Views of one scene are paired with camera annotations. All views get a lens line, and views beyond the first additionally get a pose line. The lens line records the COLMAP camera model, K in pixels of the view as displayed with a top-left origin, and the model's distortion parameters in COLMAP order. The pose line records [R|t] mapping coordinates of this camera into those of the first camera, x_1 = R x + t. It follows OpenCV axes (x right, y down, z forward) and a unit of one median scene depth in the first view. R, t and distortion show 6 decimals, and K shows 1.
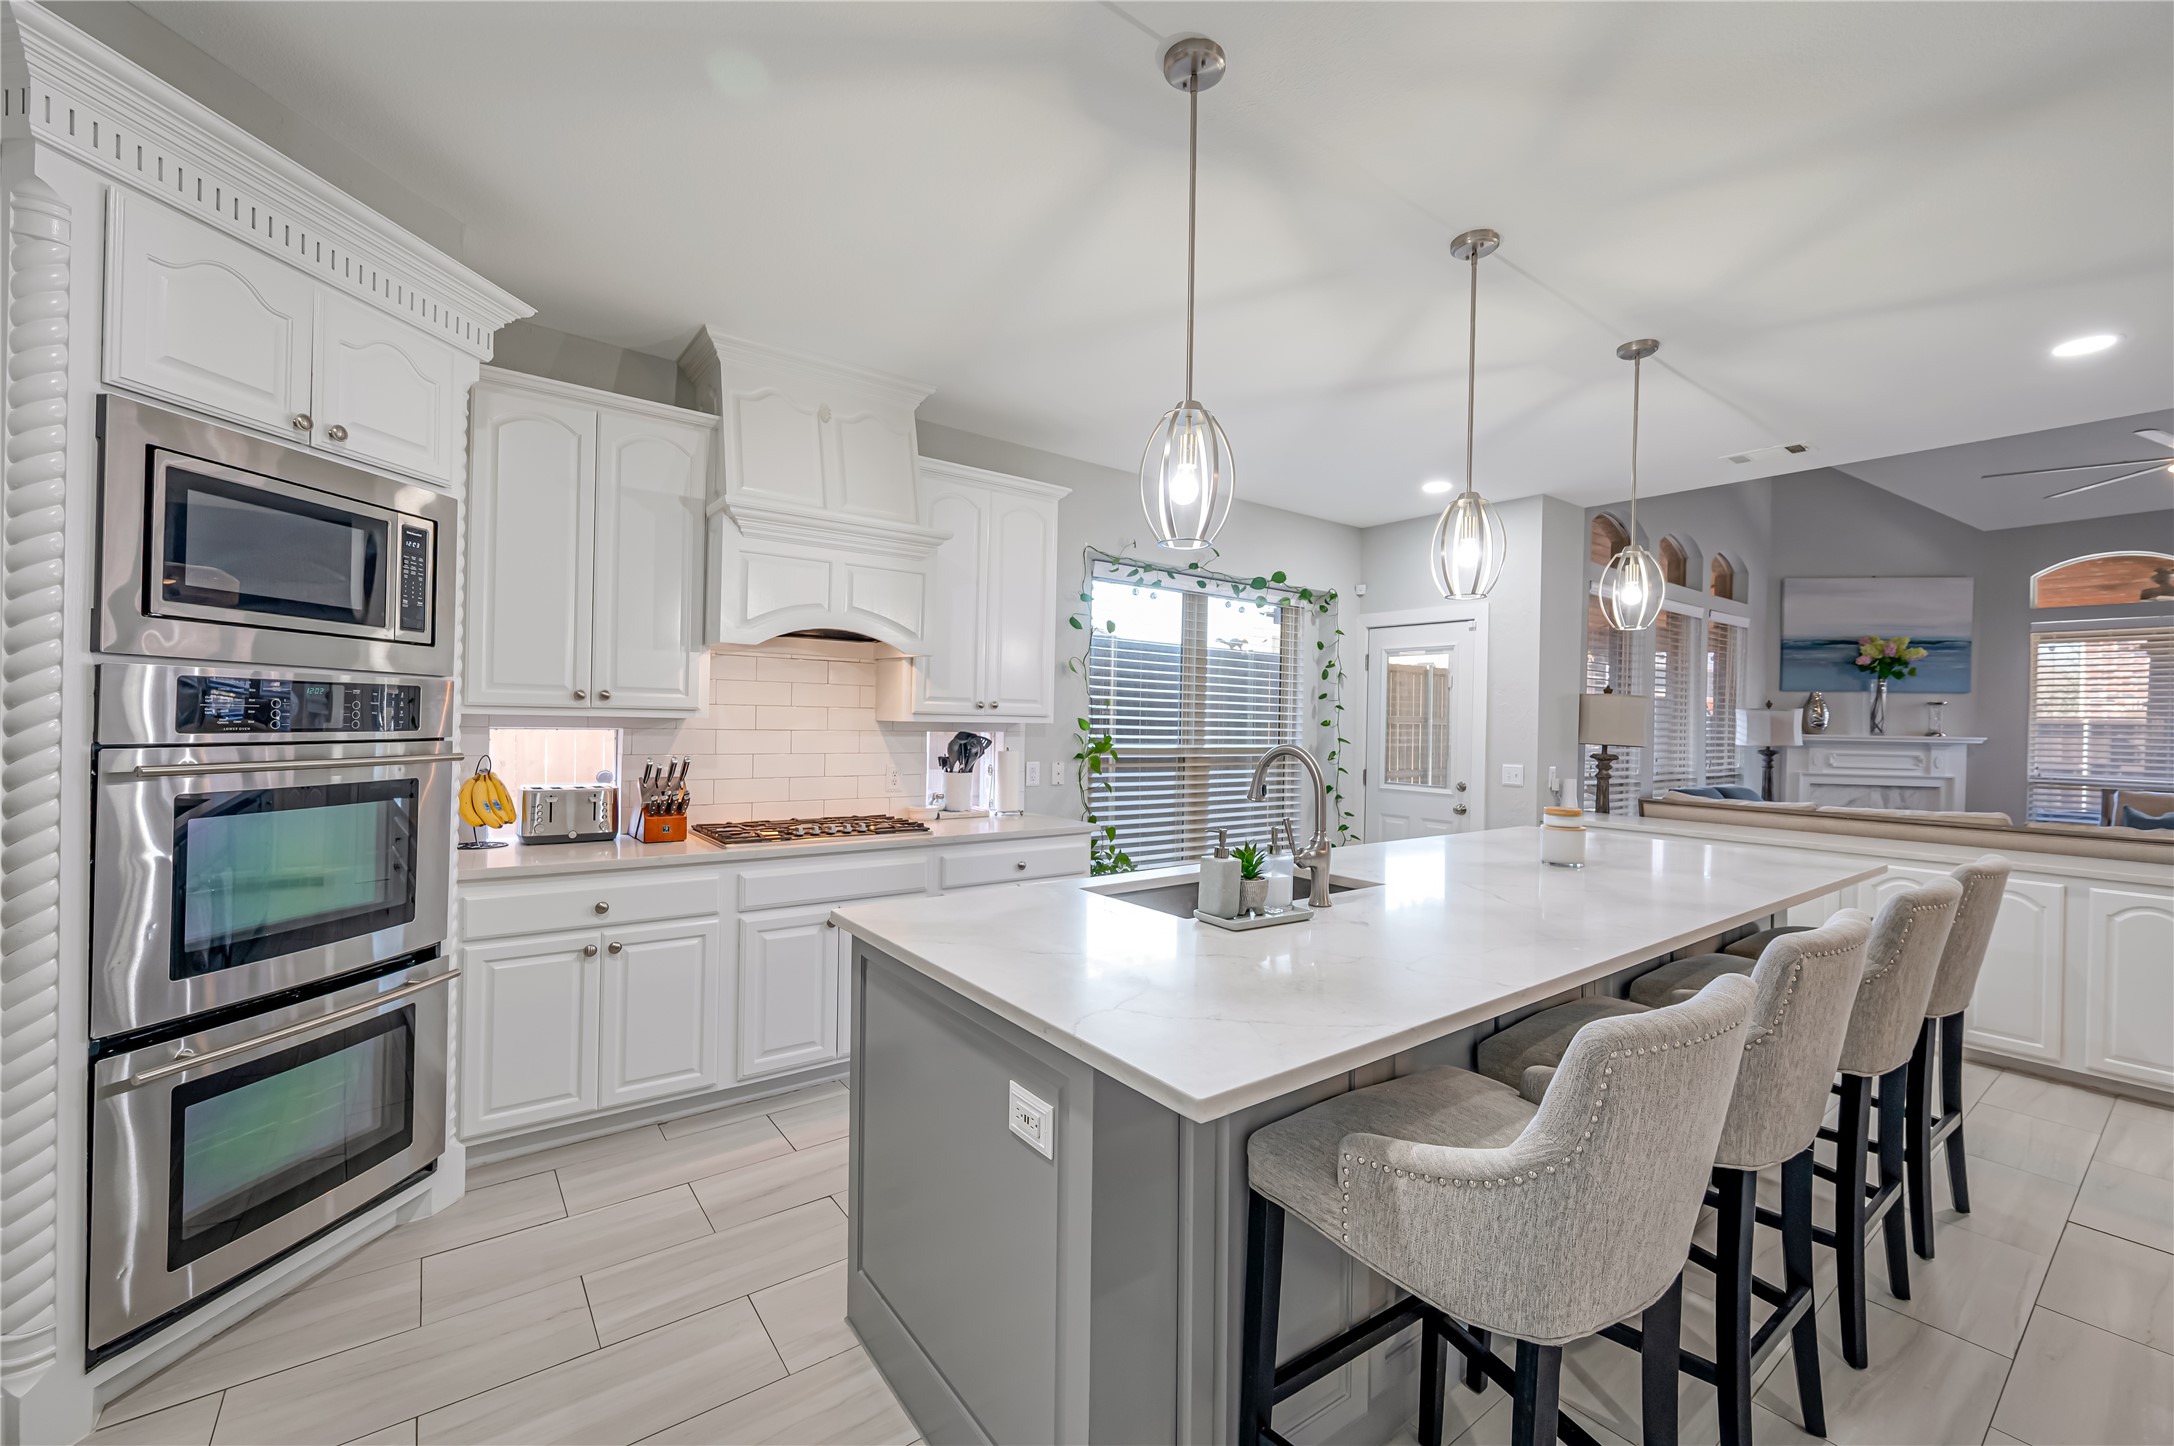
lens RADIAL K [[882.3, 0, 1097.4], [0, 882.3, 715.9], [0, 0, 1]] dist [-0.000097, -0.000447]
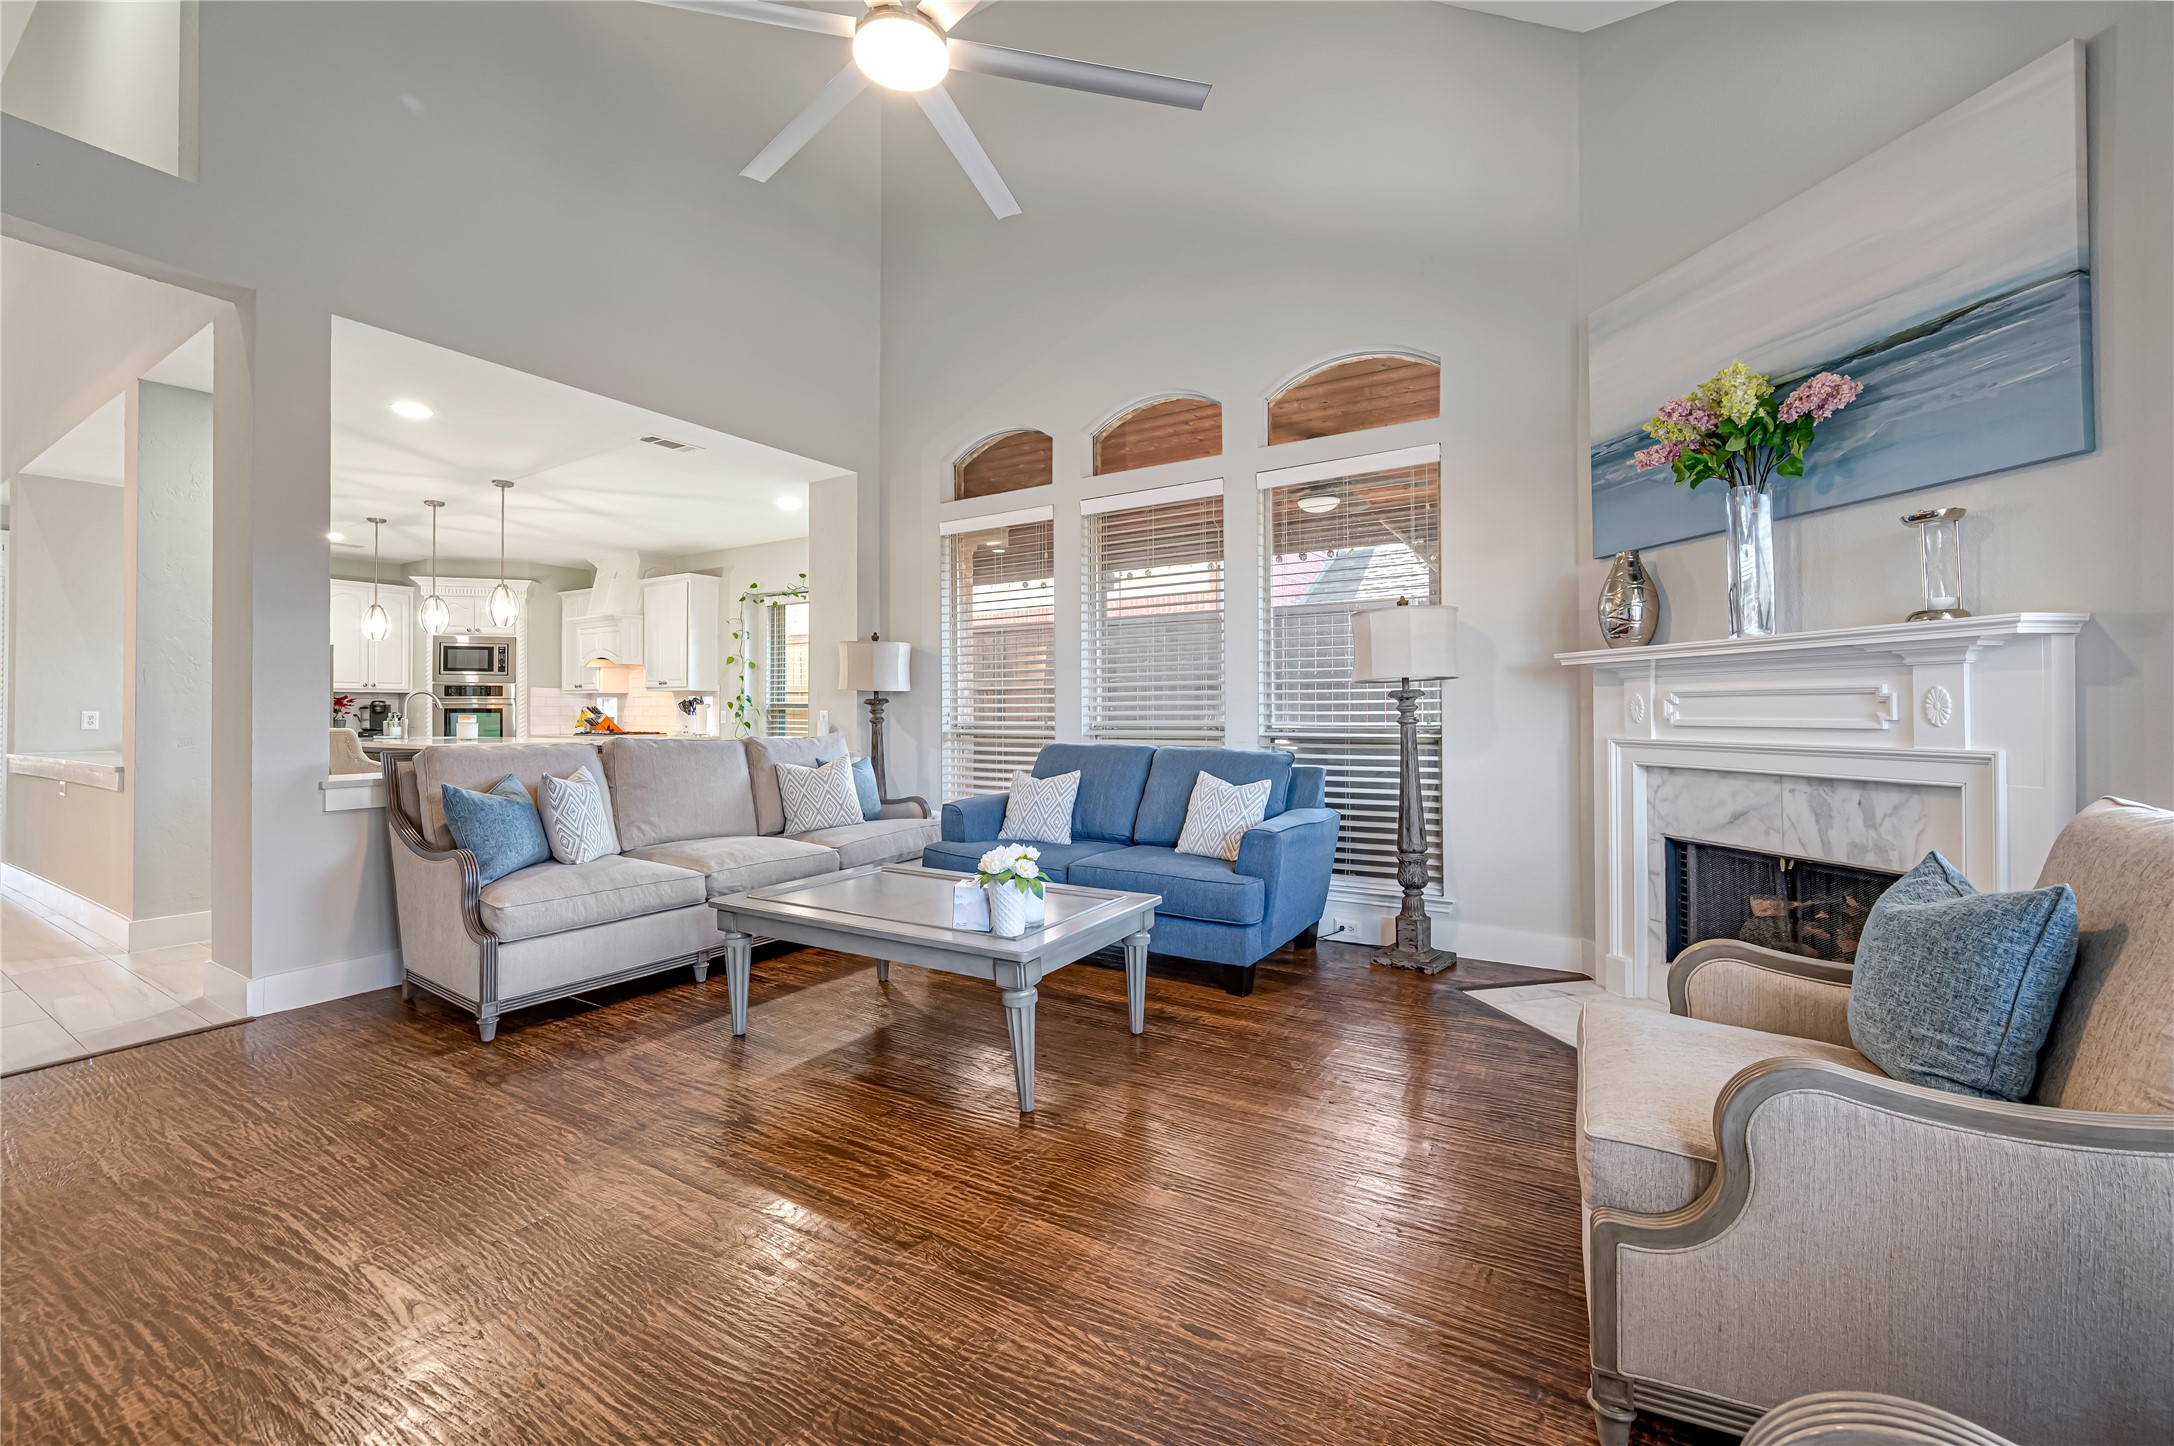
lens RADIAL K [[873.1, 0, 1085.8], [0, 873.1, 700.9], [0, 0, 1]] dist [-0.000836, -0.000039]
pose [[0.344747, -0.034336, -0.938068, 3.118365], [0.011730, 0.999410, -0.032270, 0.157975], [0.938622, 0.000122, 0.344946, 1.697463]]
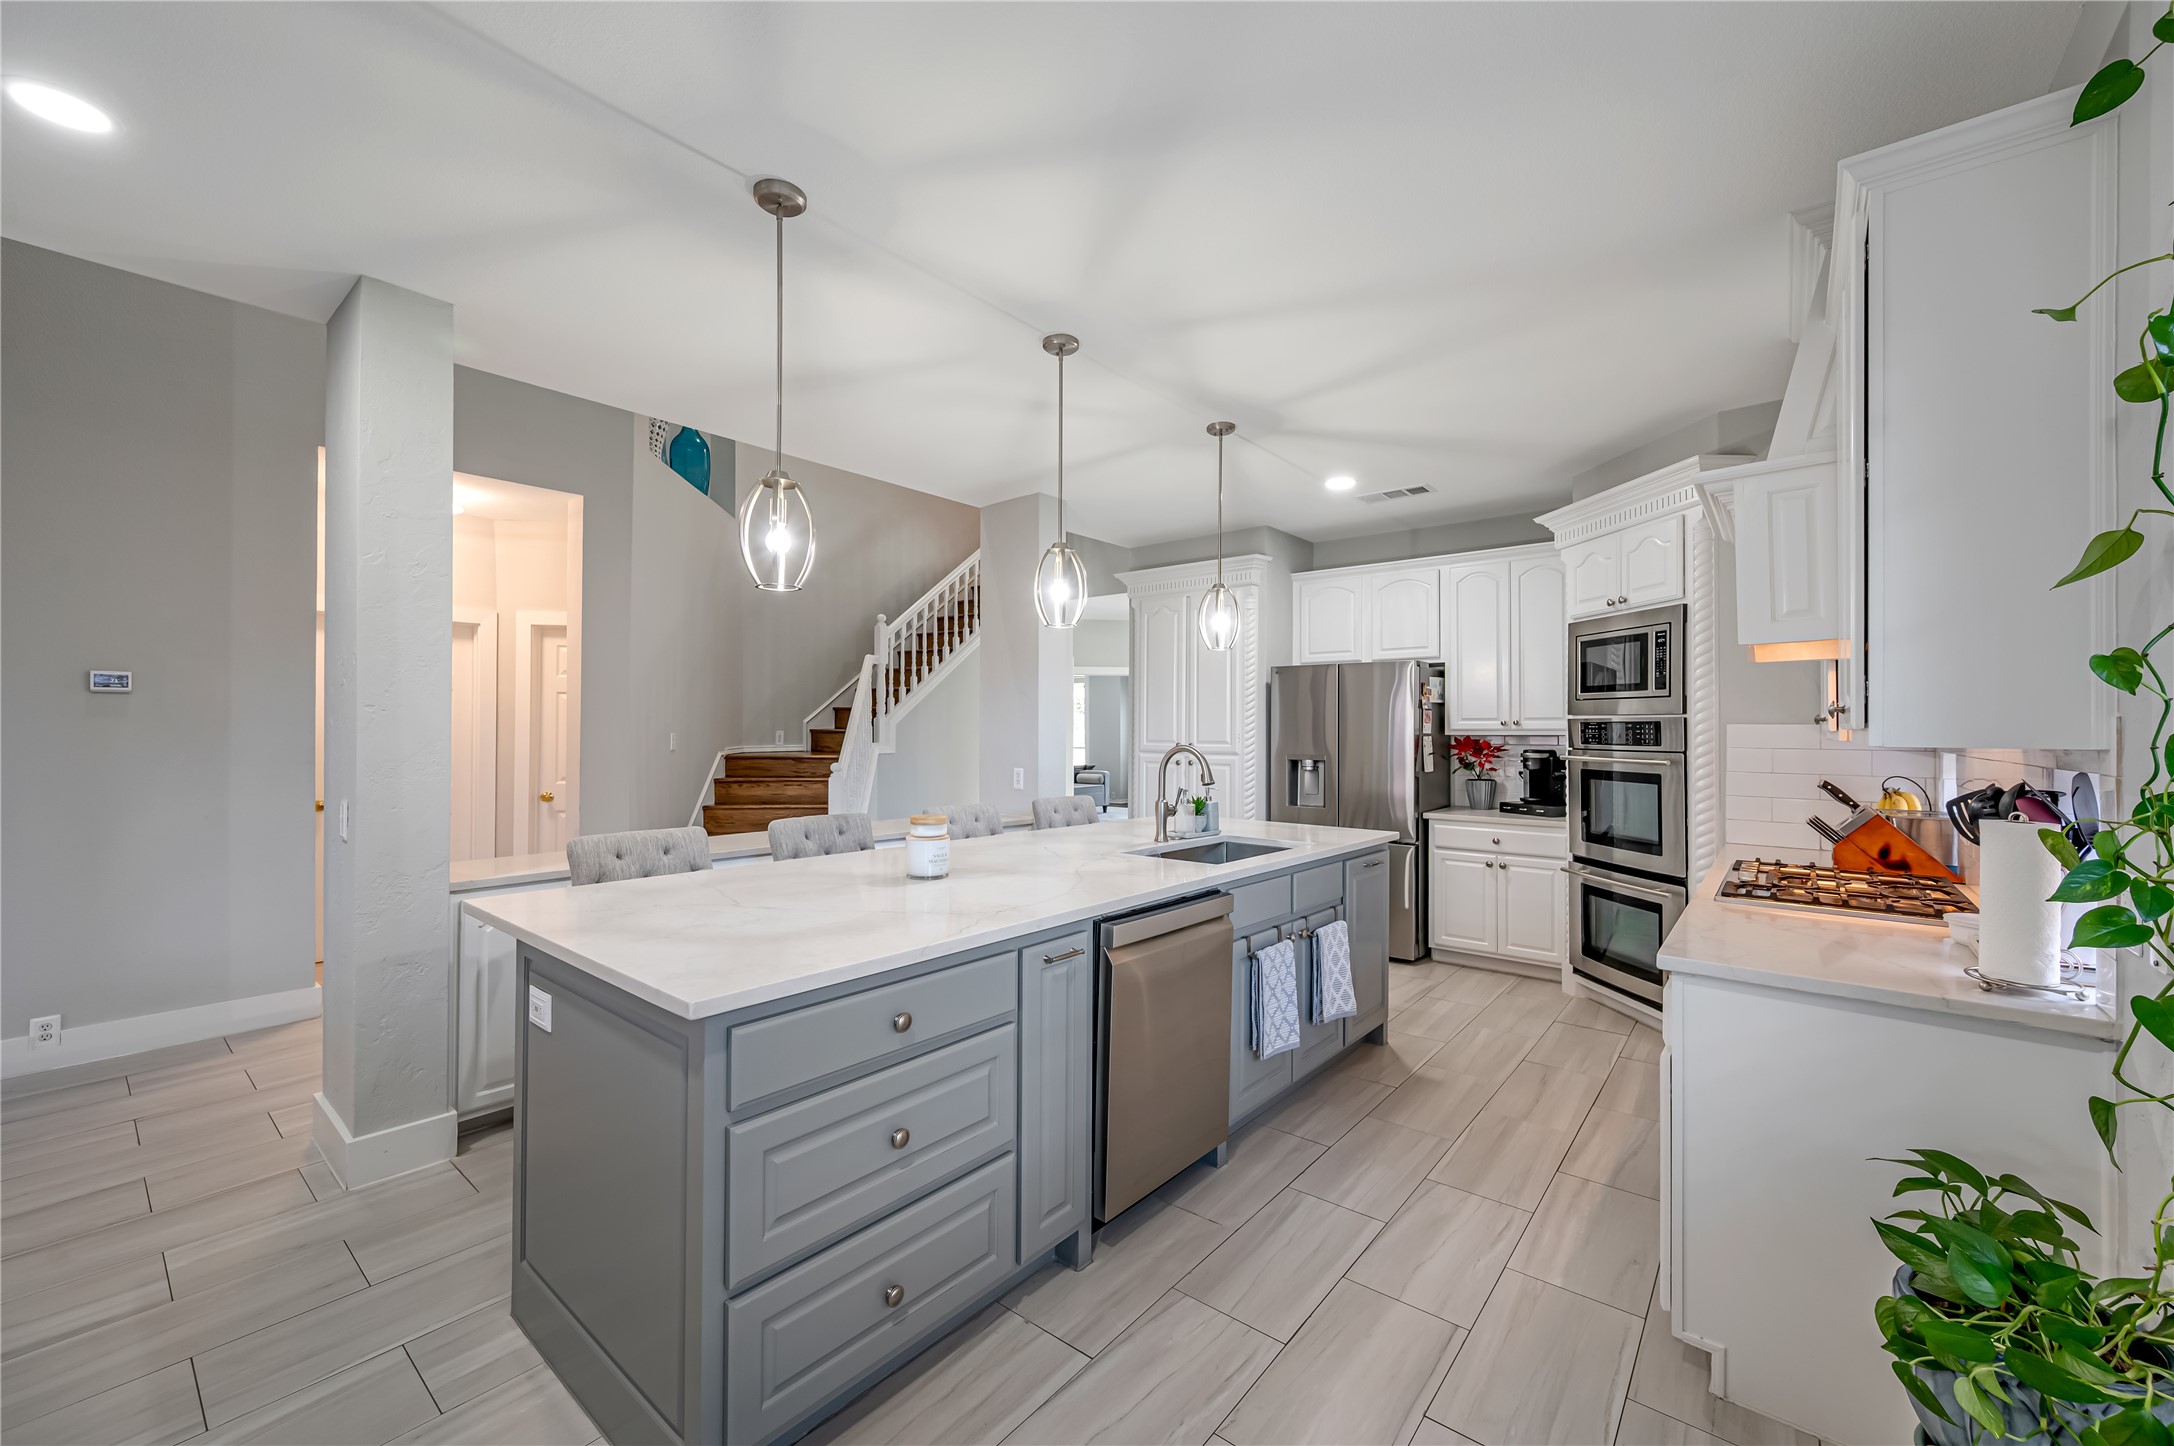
lens RADIAL K [[855.5, 0, 1087.0], [0, 855.5, 723.0], [0, 0, 1]] dist [-0.000677, -0.000014]
pose [[-0.974533, -0.026690, -0.222648, 0.560870], [-0.024031, 0.999604, -0.014643, 0.017723], [0.222951, -0.008920, -0.974789, 1.899041]]
